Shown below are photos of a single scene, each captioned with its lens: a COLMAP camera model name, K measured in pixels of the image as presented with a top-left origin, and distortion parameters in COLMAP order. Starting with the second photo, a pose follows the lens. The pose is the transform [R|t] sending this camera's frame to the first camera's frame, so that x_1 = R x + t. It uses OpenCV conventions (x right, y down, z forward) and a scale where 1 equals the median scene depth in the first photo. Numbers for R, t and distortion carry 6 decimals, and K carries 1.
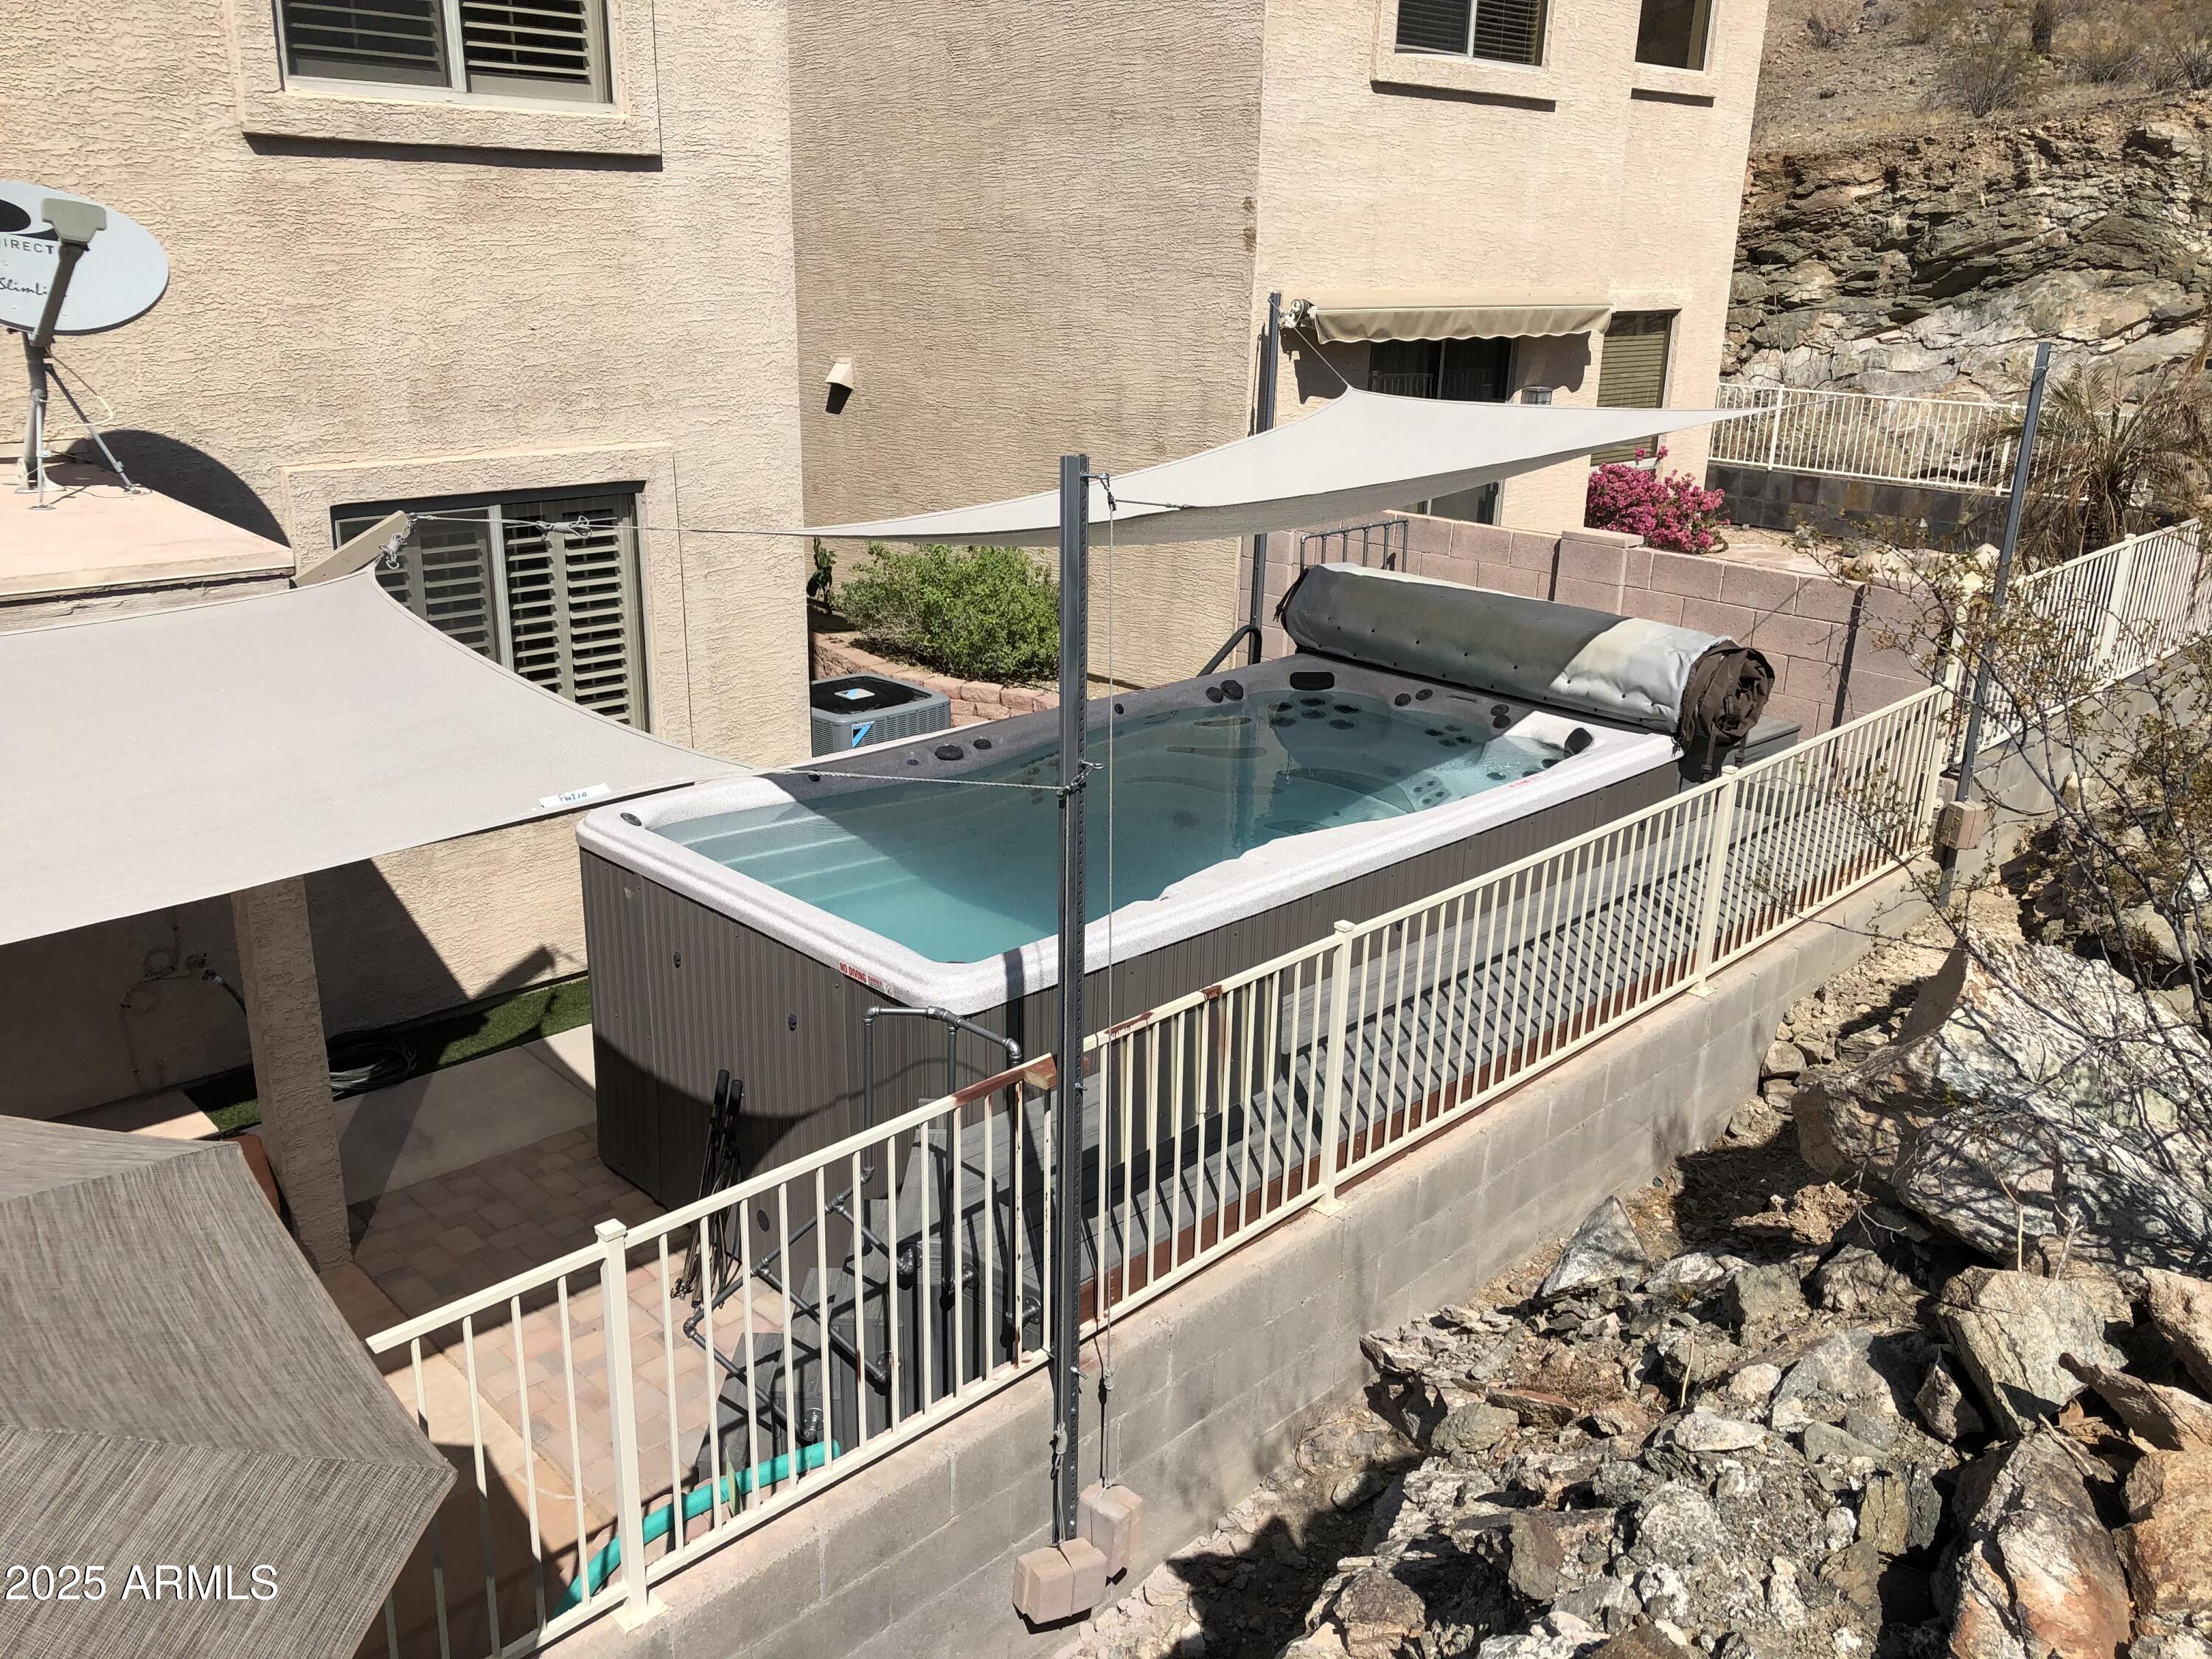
lens RADIAL K [[1817.7, 0, 1106.0], [0, 1817.7, 829.5], [0, 0, 1]] dist [-0.002729, 0.000042]
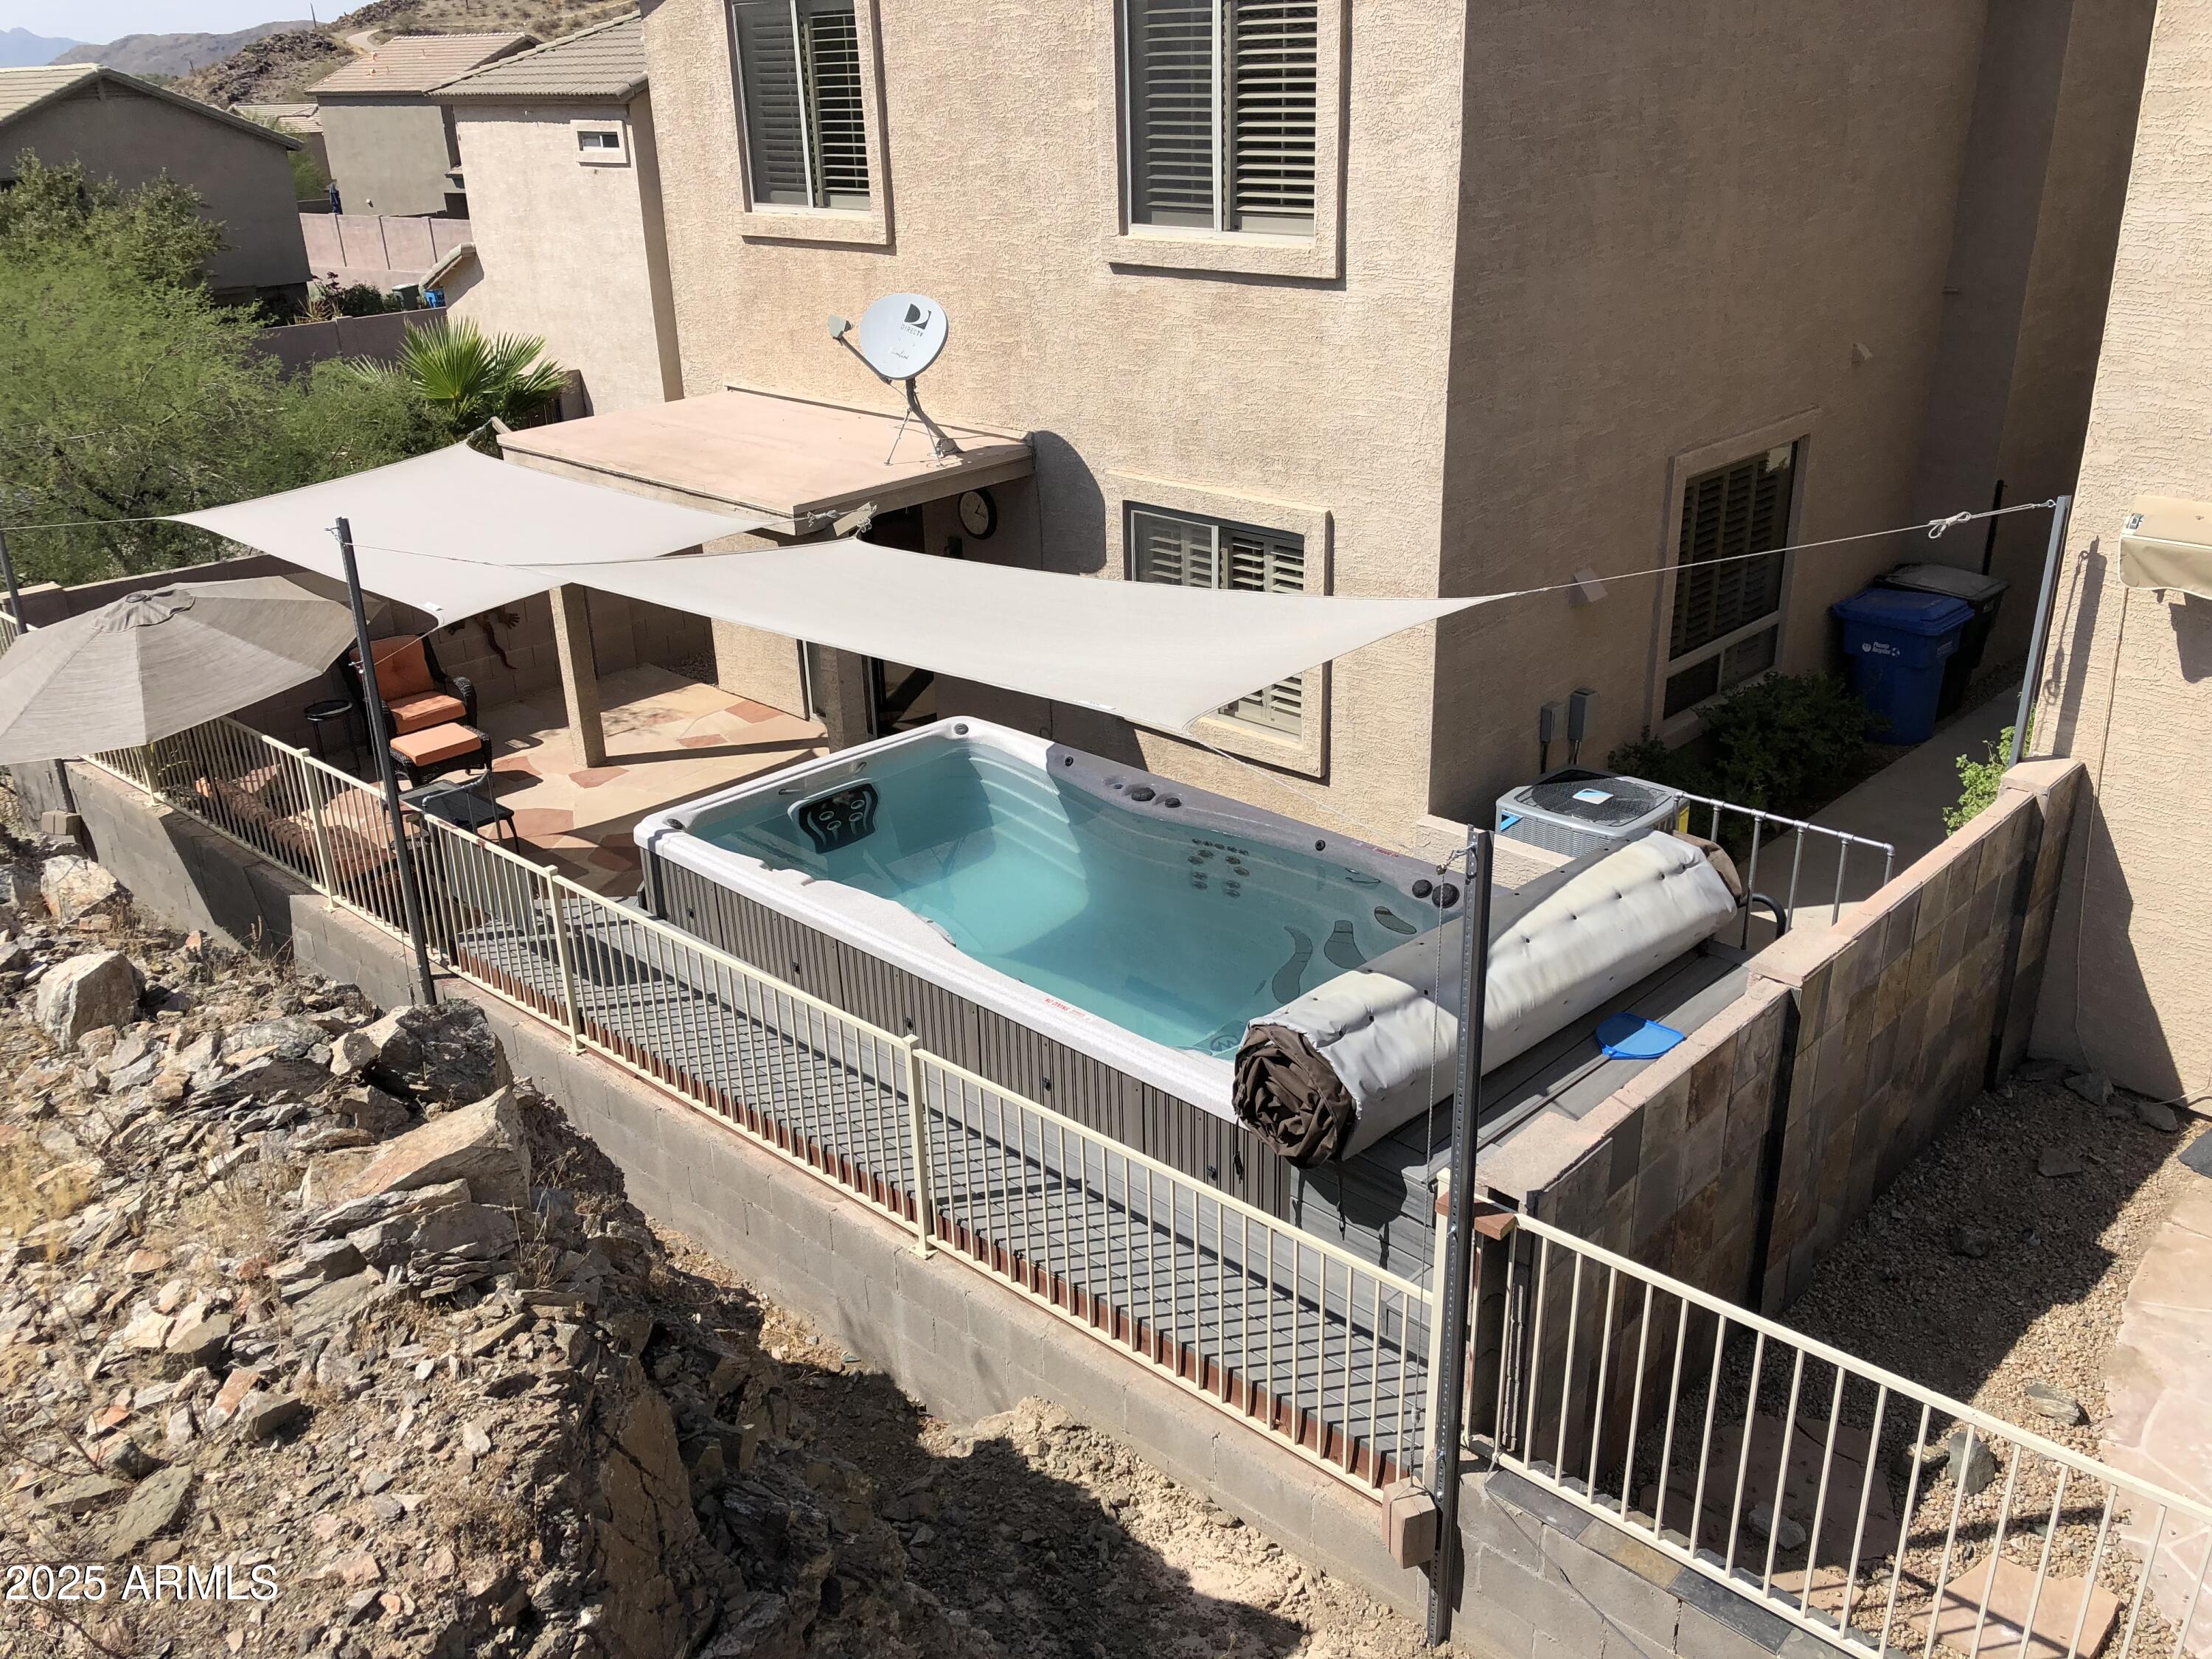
lens RADIAL K [[1817.7, 0, 1106.0], [0, 1817.7, 829.5], [0, 0, 1]] dist [-0.002729, 0.000042]
pose [[0.027813, 0.364815, -0.930665, 0.983924], [-0.286507, 0.894873, 0.342223, -0.402555], [0.957674, 0.257124, 0.129411, 0.770490]]
